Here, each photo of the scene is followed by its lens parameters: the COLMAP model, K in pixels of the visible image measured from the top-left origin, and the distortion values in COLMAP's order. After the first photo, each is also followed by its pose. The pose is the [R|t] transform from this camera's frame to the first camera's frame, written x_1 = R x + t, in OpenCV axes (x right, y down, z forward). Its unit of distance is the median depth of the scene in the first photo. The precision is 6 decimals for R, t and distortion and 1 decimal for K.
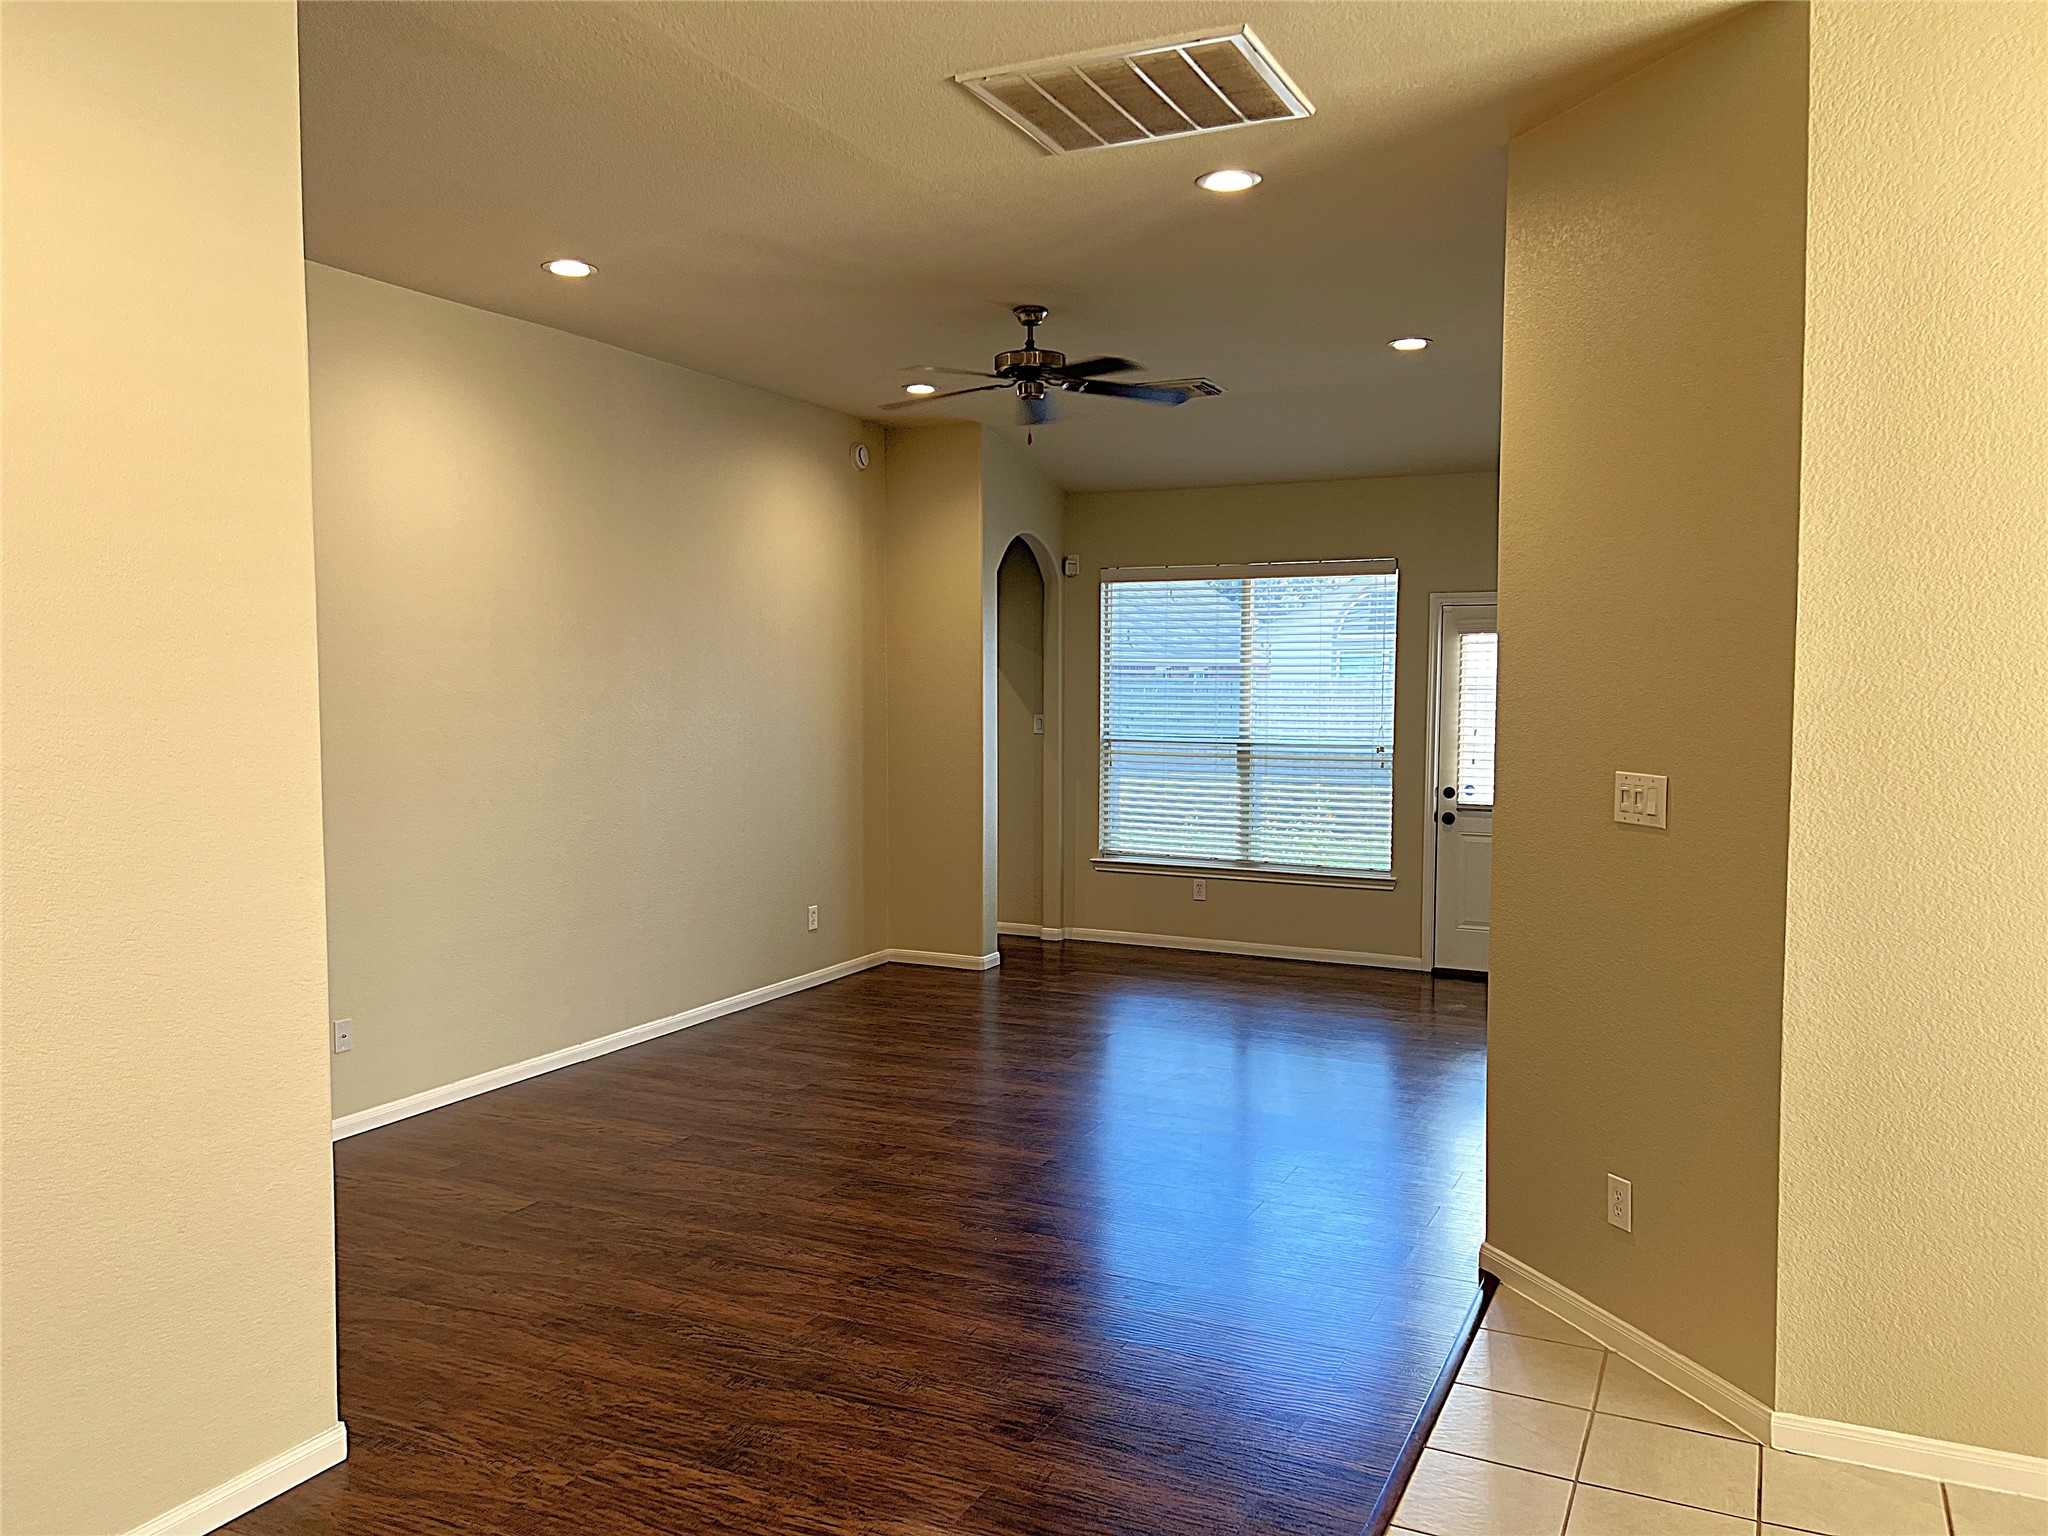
lens RADIAL K [[1520.9, 0, 1039.8], [0, 1520.9, 779.9], [0, 0, 1]] dist [0.106285, -0.144357]
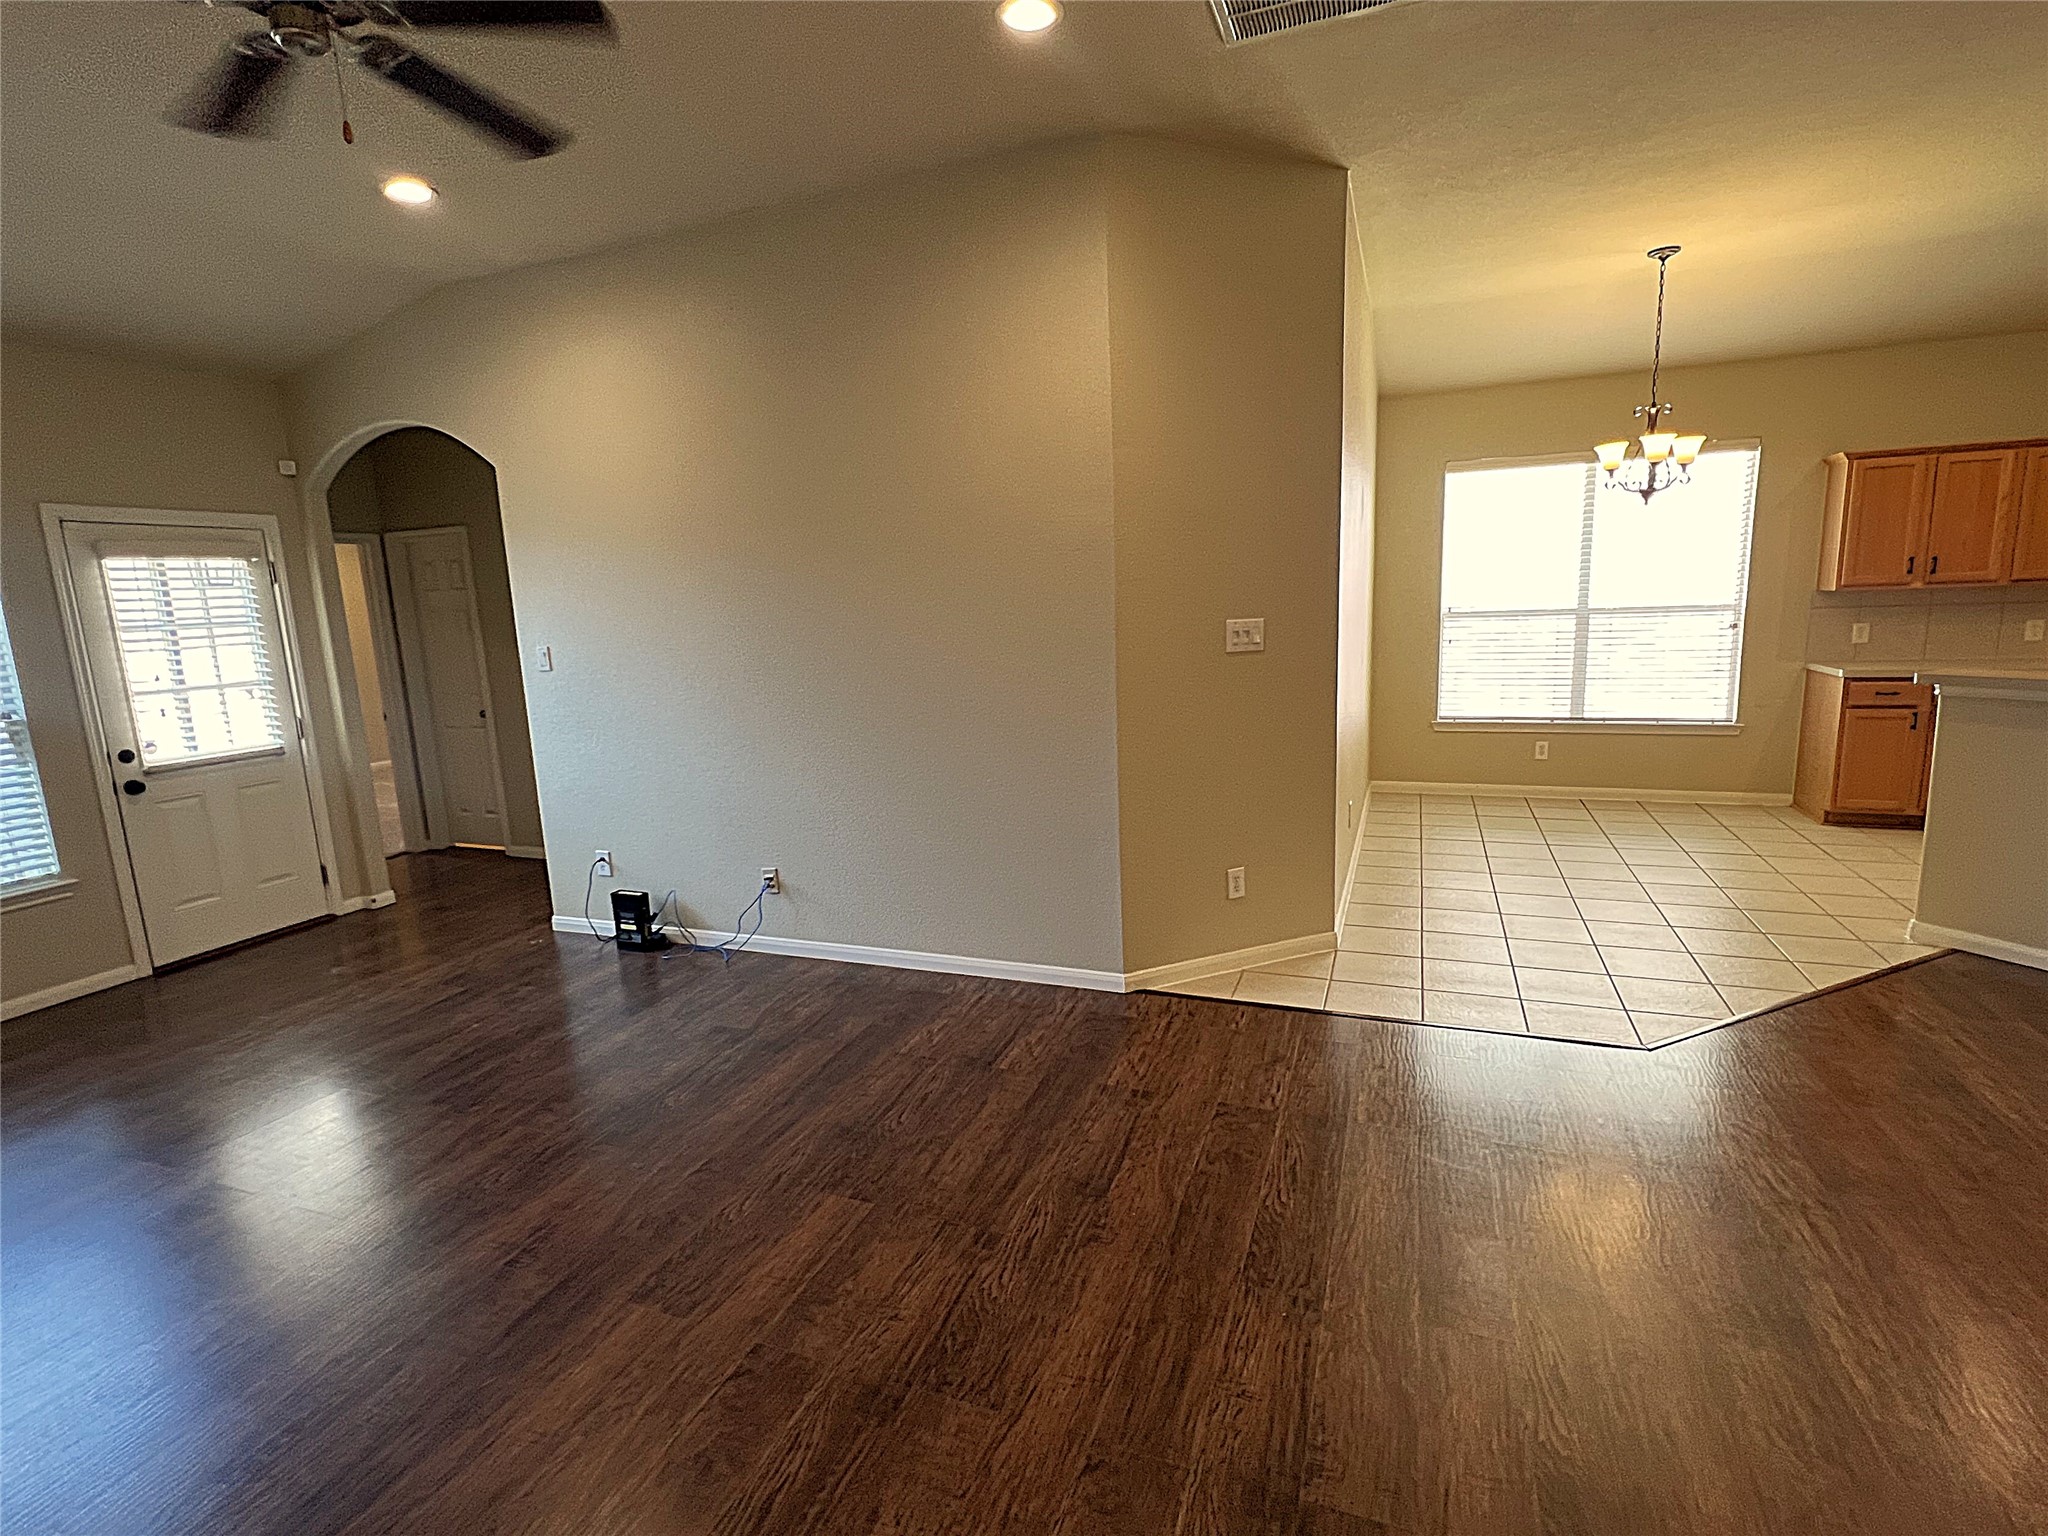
lens RADIAL K [[983.1, 0, 1011.2], [0, 983.1, 776.1], [0, 0, 1]] dist [-0.000435, 0.000438]
pose [[-0.058216, -0.182870, 0.981412, -0.269695], [0.110879, 0.975812, 0.188403, -0.027145], [-0.992127, 0.119786, -0.036532, 0.546894]]
